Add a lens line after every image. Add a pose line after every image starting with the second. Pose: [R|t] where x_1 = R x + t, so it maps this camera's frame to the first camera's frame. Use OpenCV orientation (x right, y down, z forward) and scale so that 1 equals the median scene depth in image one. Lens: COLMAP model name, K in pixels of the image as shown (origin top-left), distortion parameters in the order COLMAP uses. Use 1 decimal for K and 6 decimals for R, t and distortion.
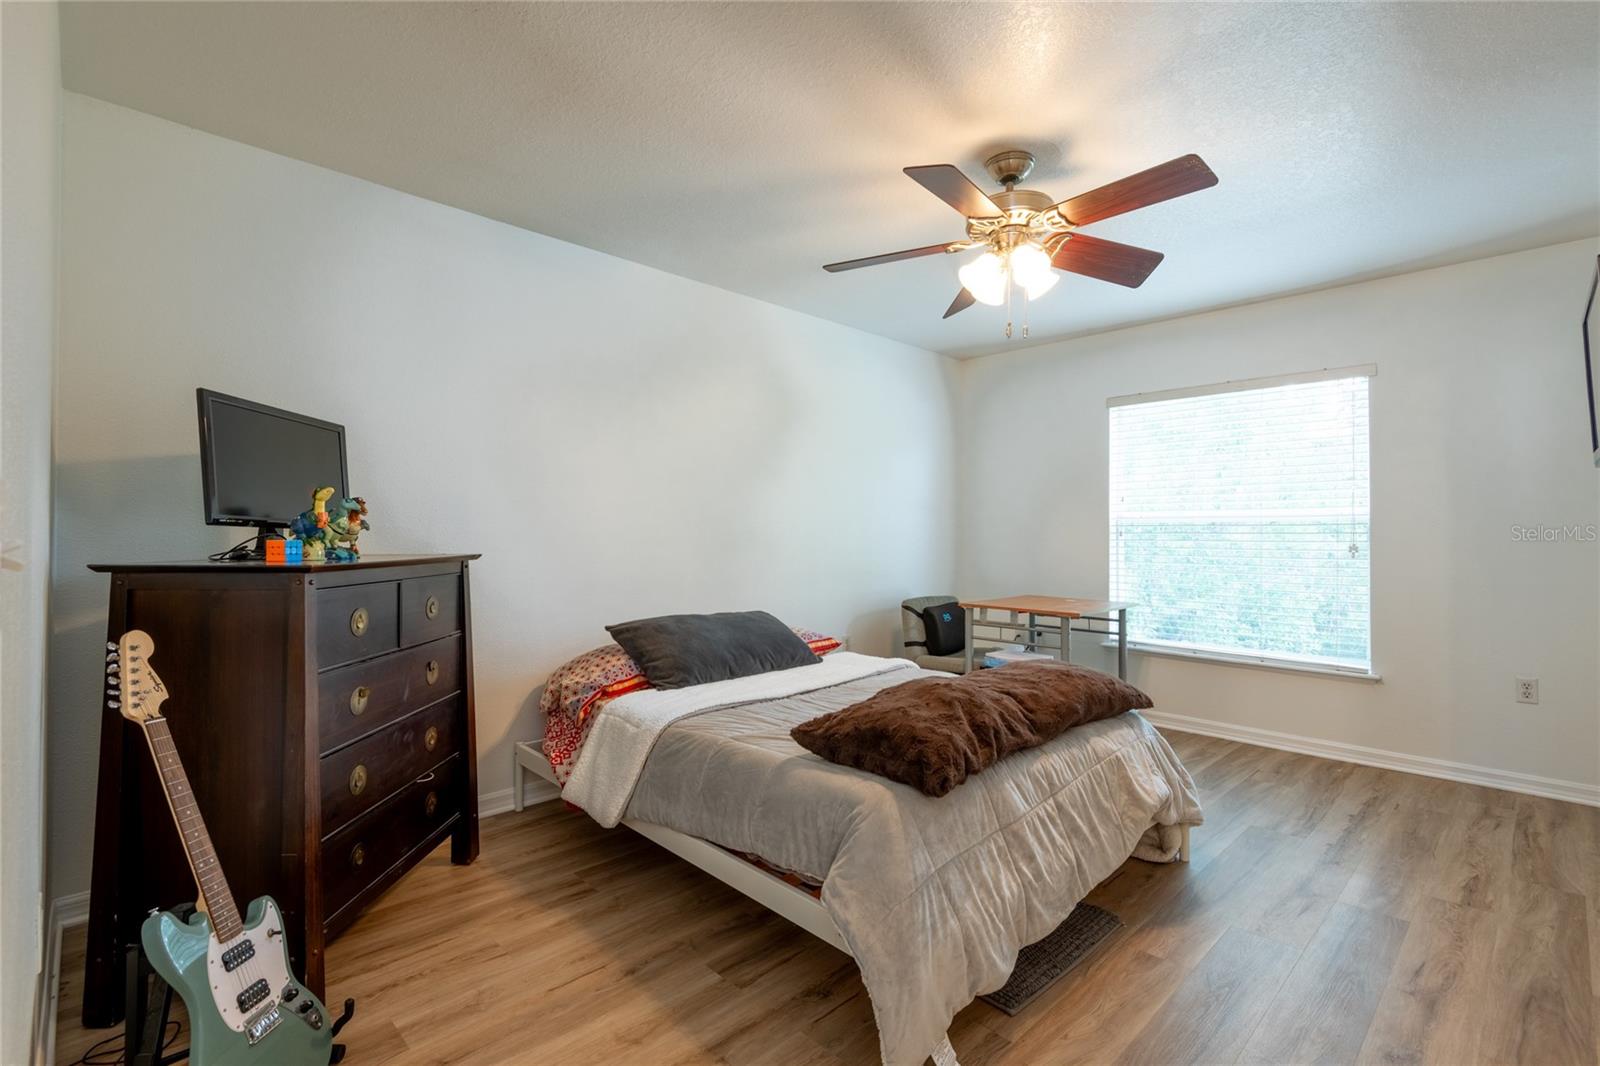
lens RADIAL K [[740.0, 0, 800.0], [0, 740.0, 533.0], [0, 0, 1]] dist [0.020150, -0.014437]
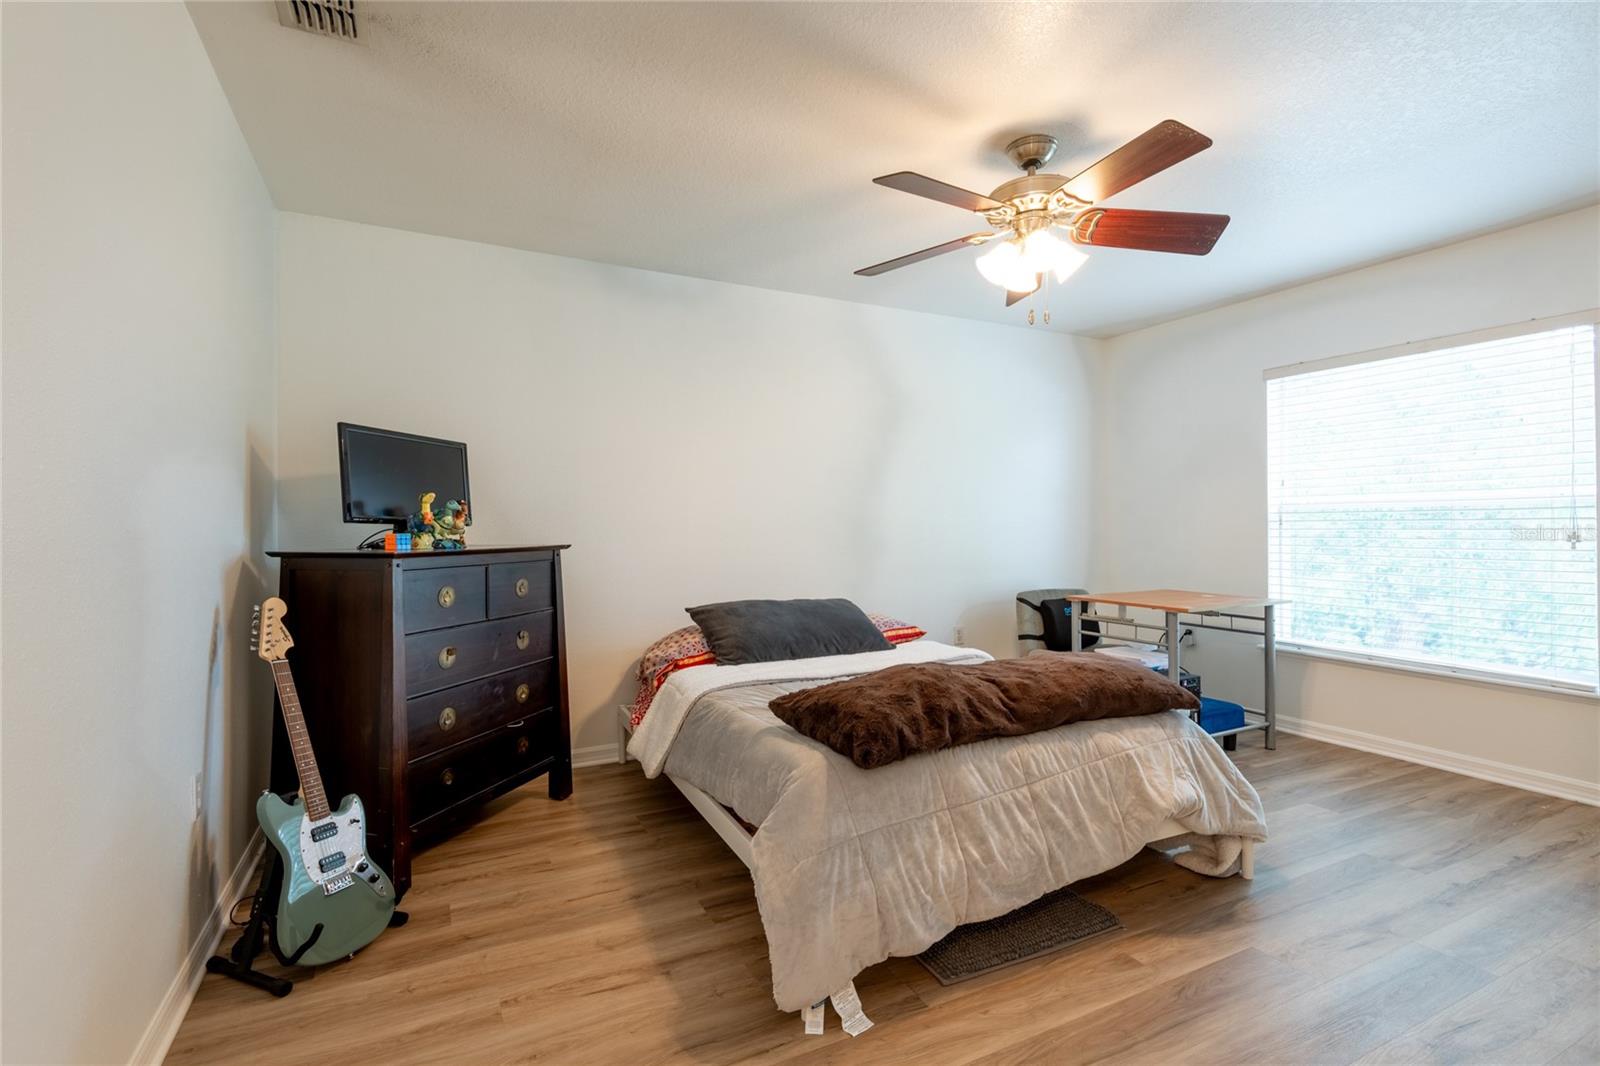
lens RADIAL K [[732.6, 0, 800.0], [0, 732.6, 533.0], [0, 0, 1]] dist [0.025692, -0.016924]
pose [[0.955788, -0.005672, -0.294002, 0.325691], [0.008601, 0.999925, 0.008671, 0.002763], [0.293931, -0.010817, 0.955765, -0.033742]]
